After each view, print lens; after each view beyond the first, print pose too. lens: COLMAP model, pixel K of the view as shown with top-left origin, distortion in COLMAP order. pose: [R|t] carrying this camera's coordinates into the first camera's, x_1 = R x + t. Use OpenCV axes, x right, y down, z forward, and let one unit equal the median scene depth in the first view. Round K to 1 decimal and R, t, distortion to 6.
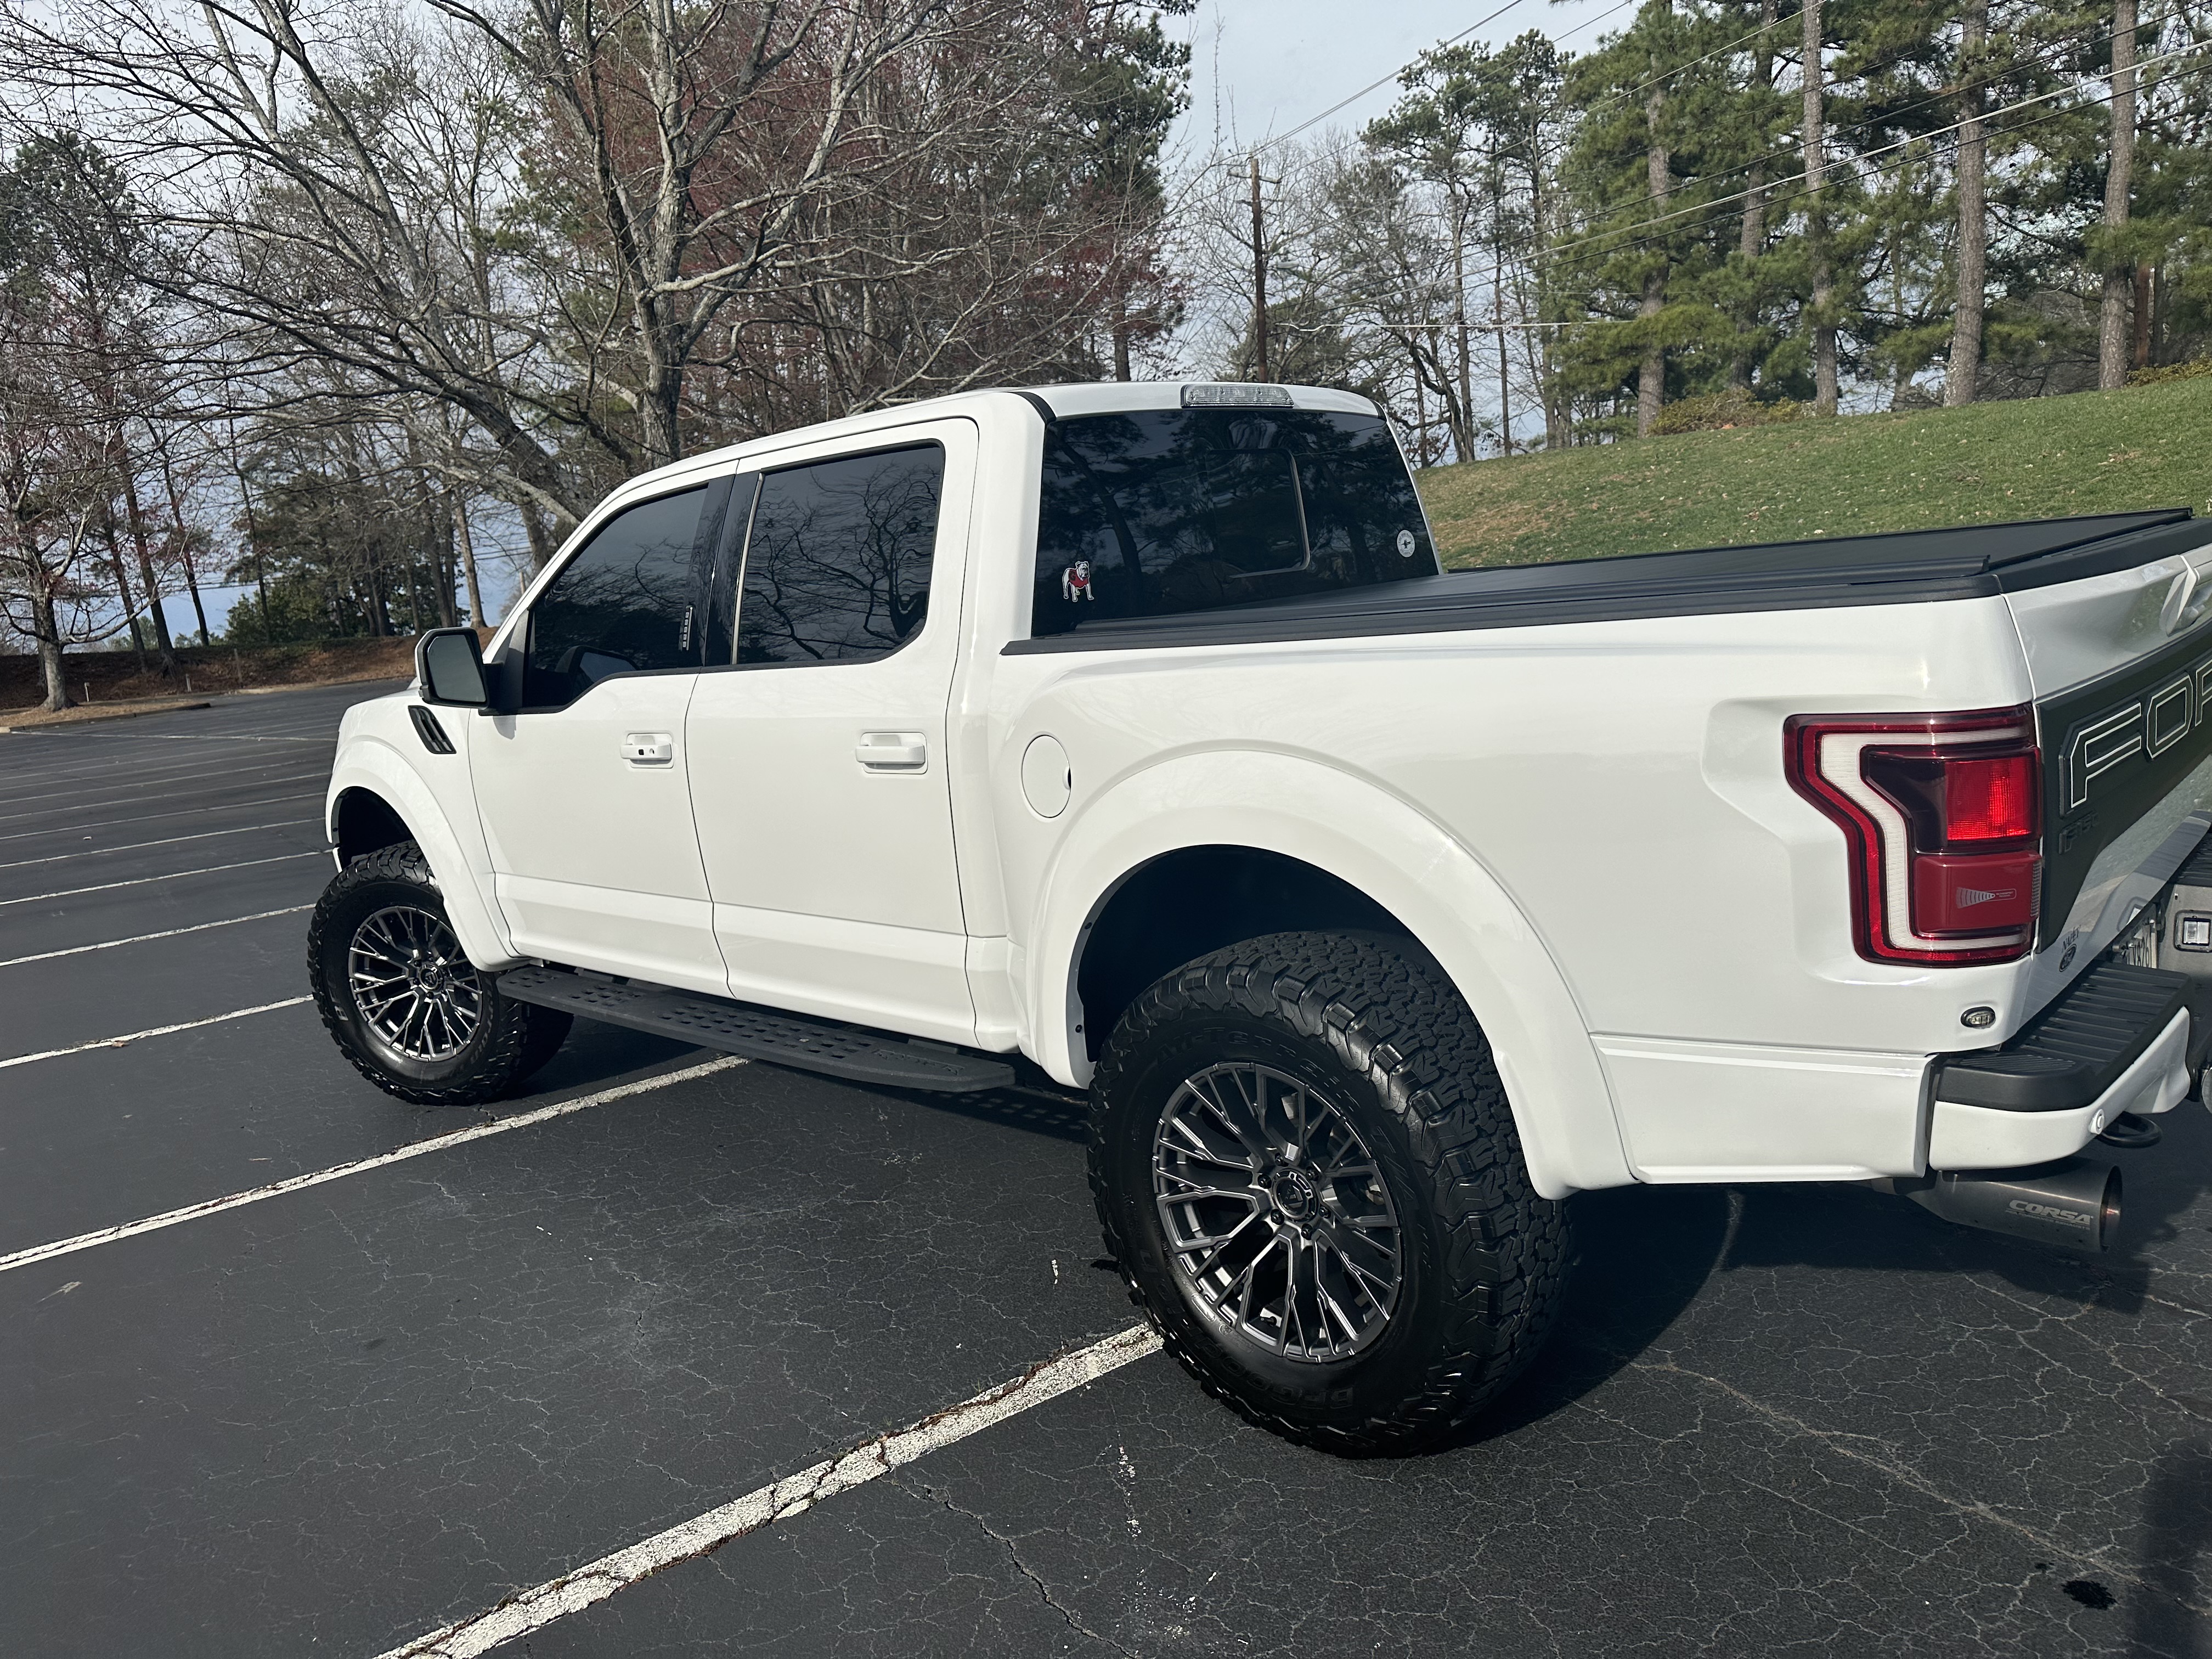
lens RADIAL K [[1530.5, 0, 1090.1], [0, 1530.5, 809.9], [0, 0, 1]] dist [0.011601, -0.016445]
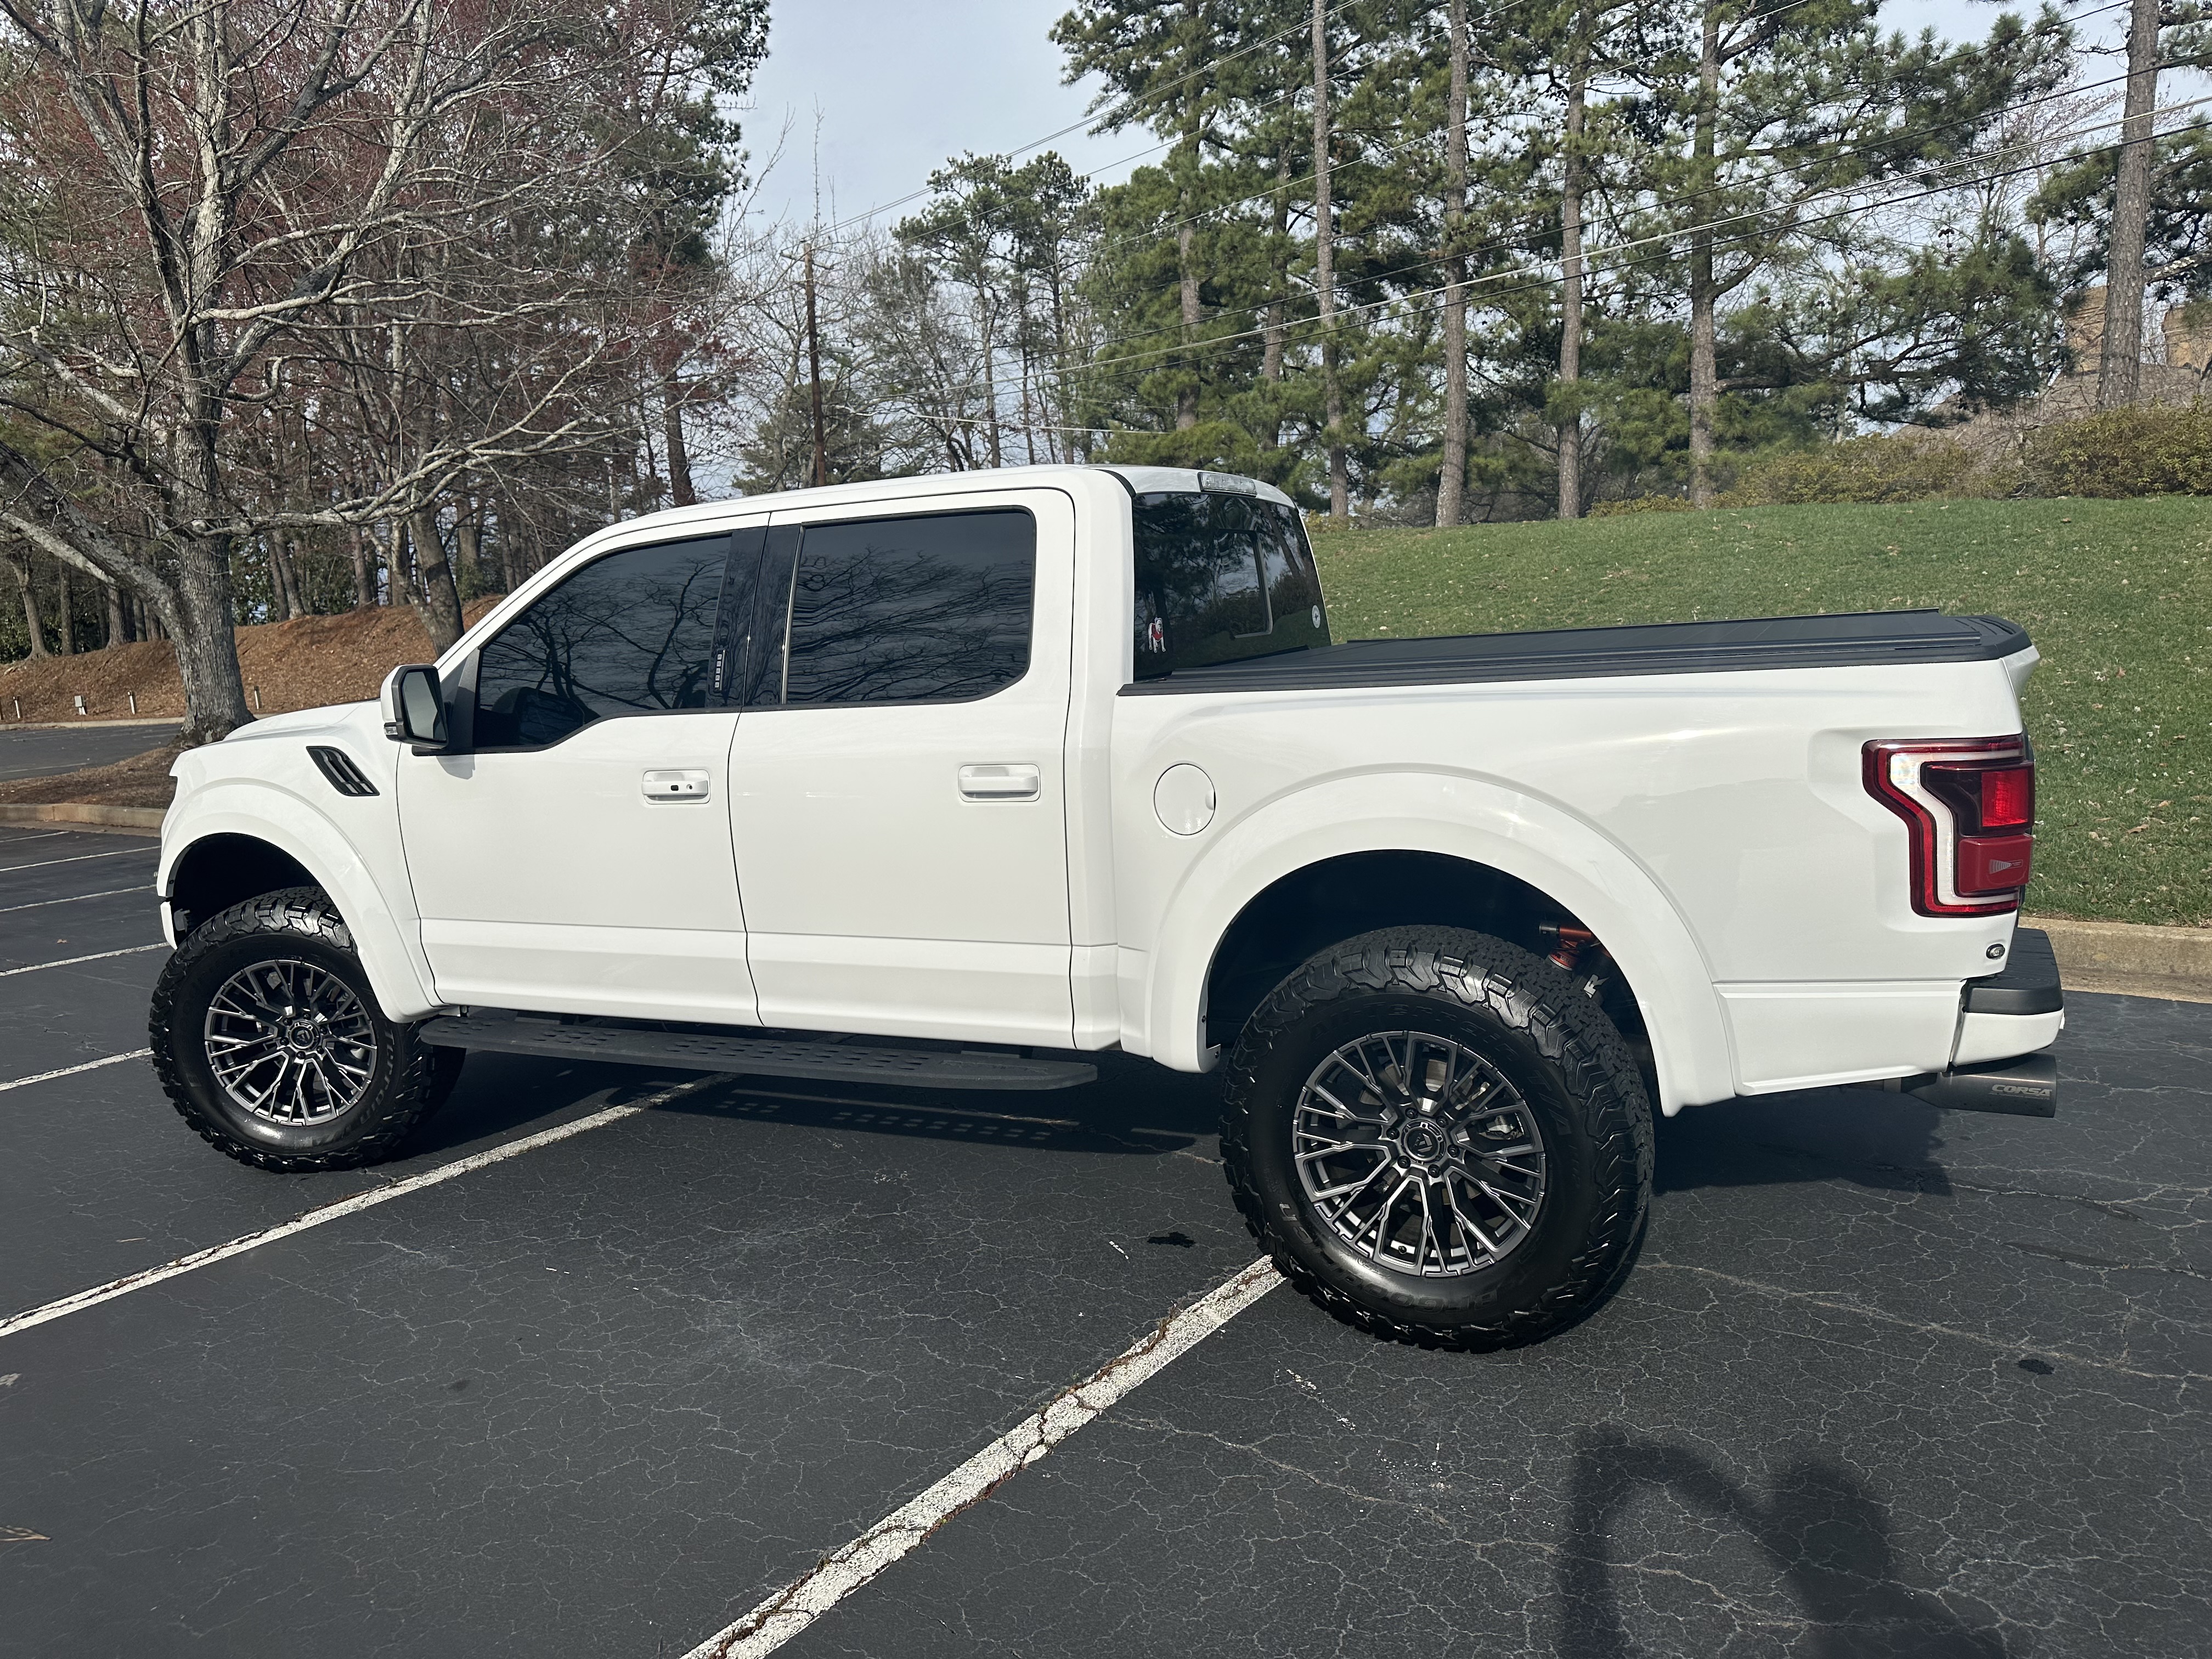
lens RADIAL K [[1530.5, 0, 1074.6], [0, 1530.5, 828.5], [0, 0, 1]] dist [0.011601, -0.016445]
pose [[0.954041, -0.002472, 0.299665, -0.352354], [0.014319, 0.999200, -0.037345, 0.032442], [-0.299333, 0.039919, 0.953313, -0.058800]]
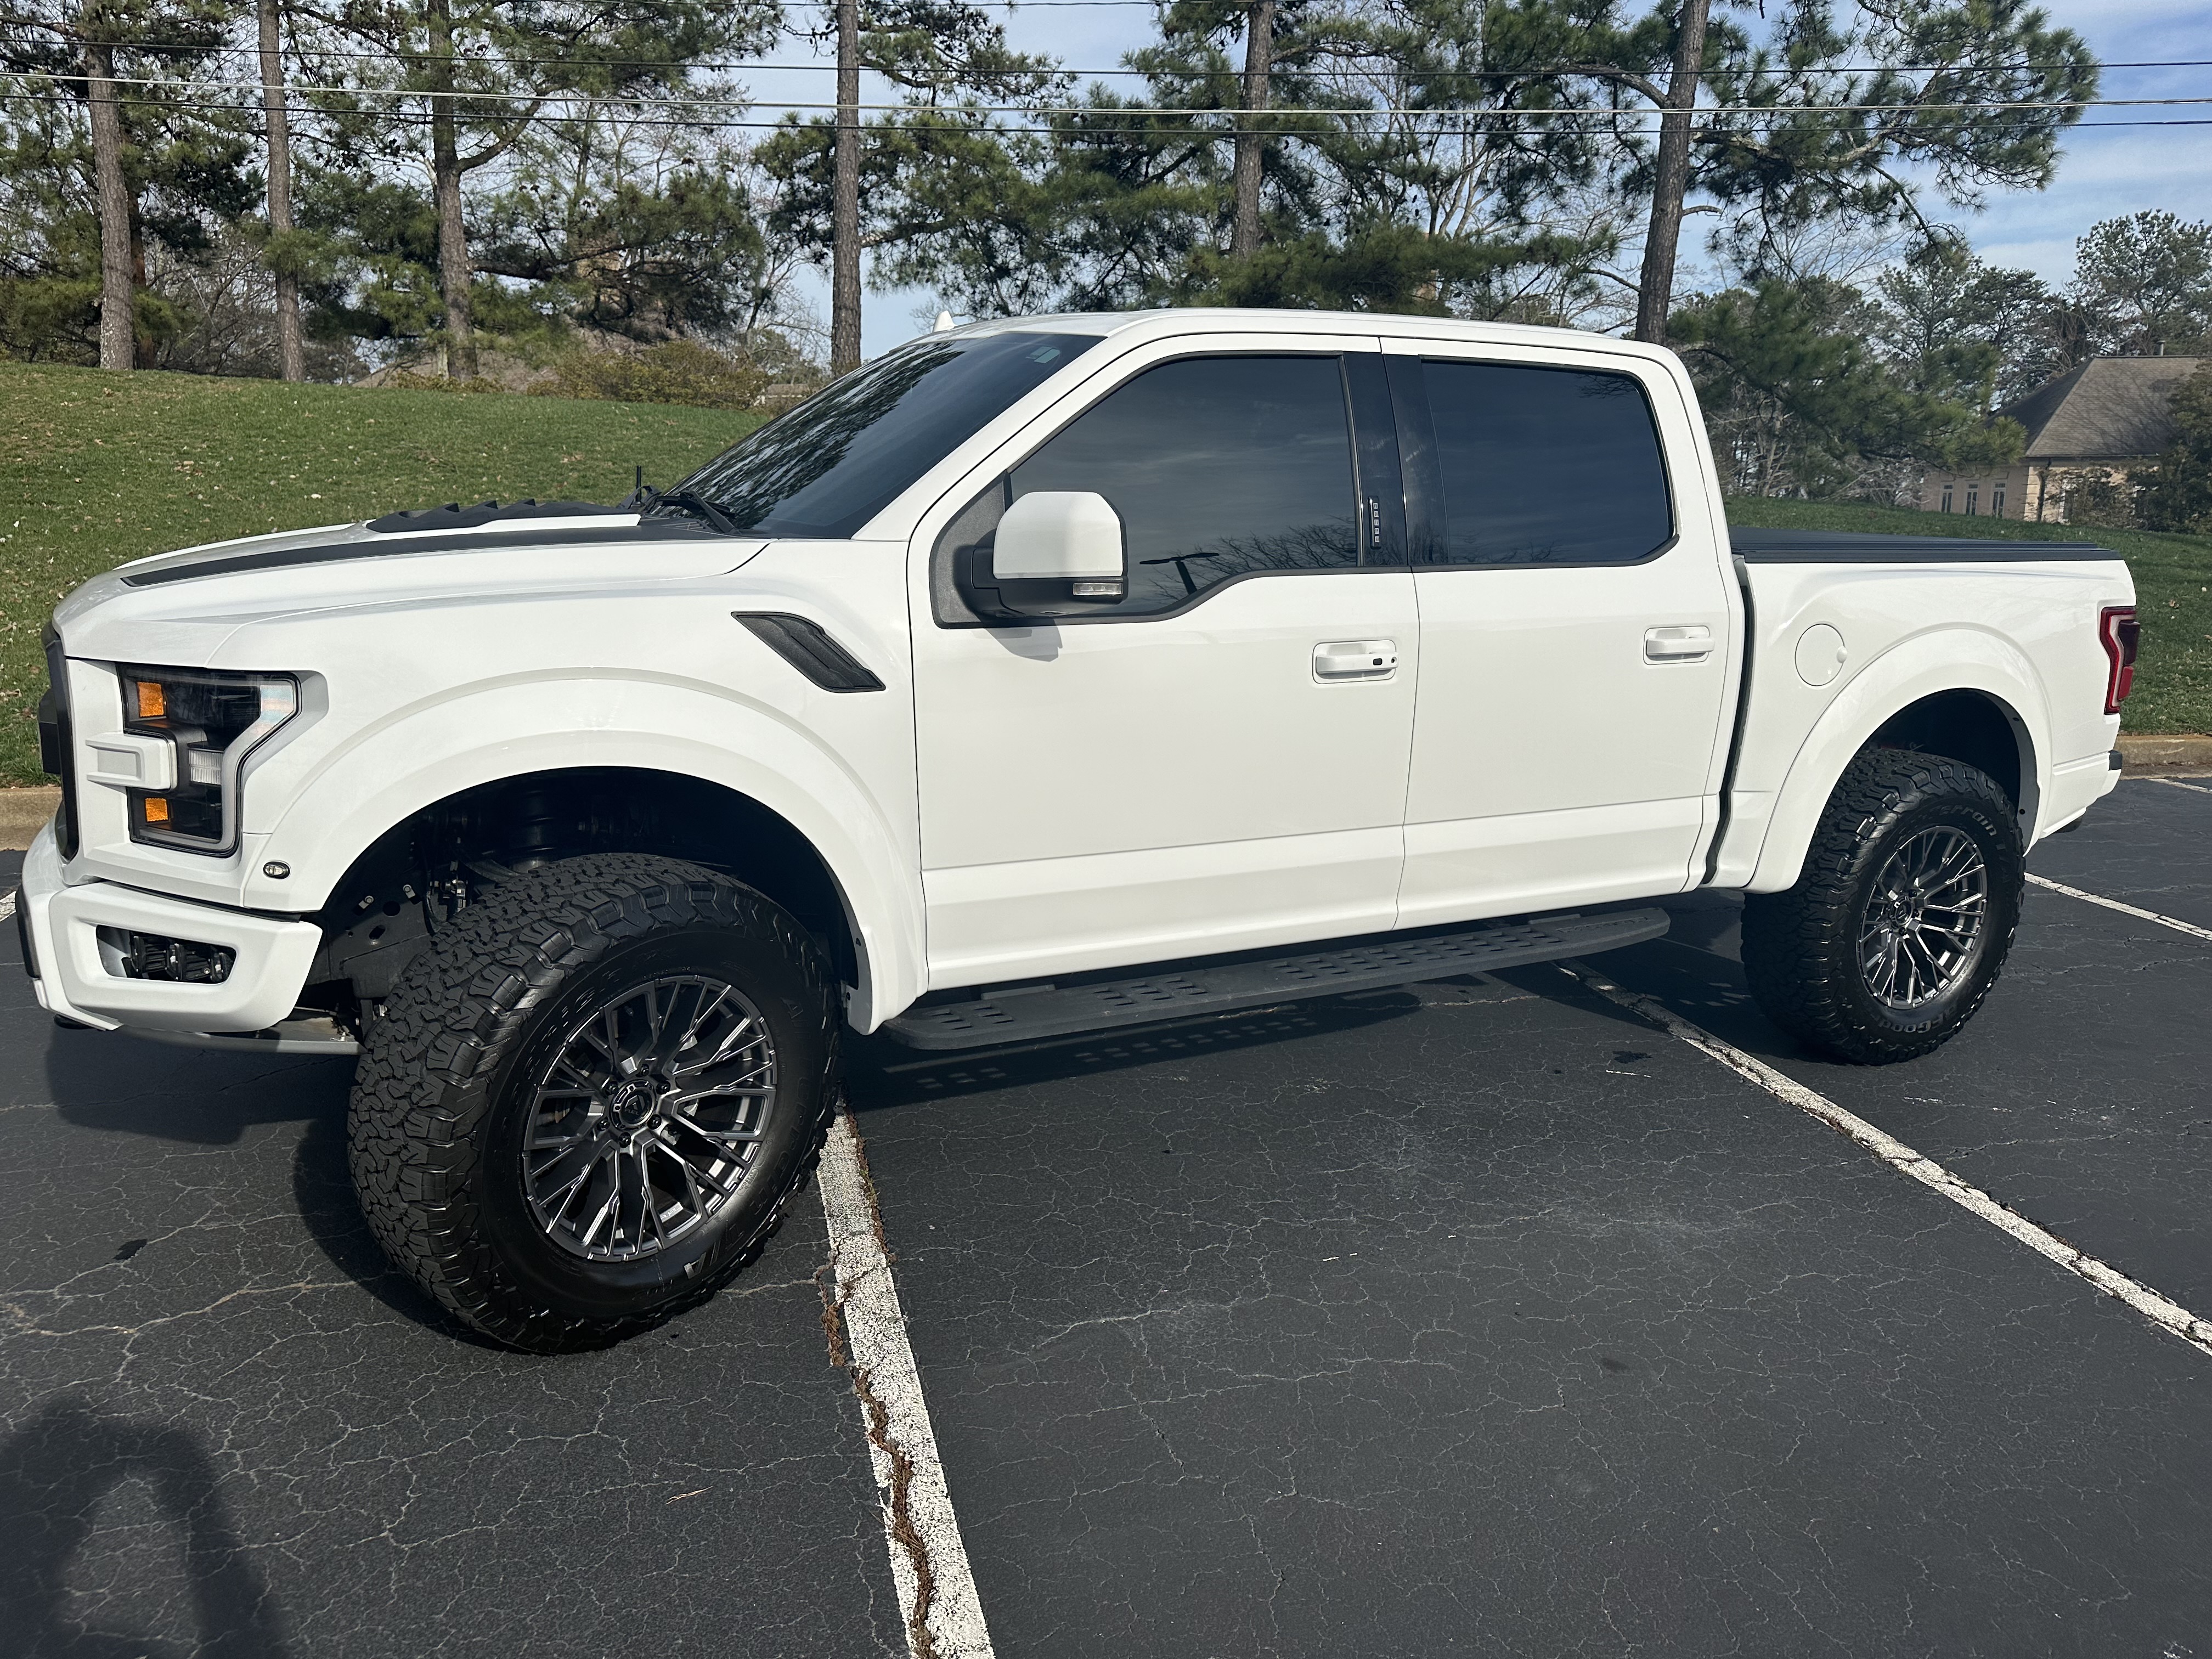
lens RADIAL K [[1530.5, 0, 1083.6], [0, 1530.5, 839.8], [0, 0, 1]] dist [0.011601, -0.016445]
pose [[0.352483, -0.112109, 0.929079, -1.194509], [0.090132, 0.992250, 0.085537, -0.027689], [-0.931468, 0.053590, 0.359856, 0.871182]]
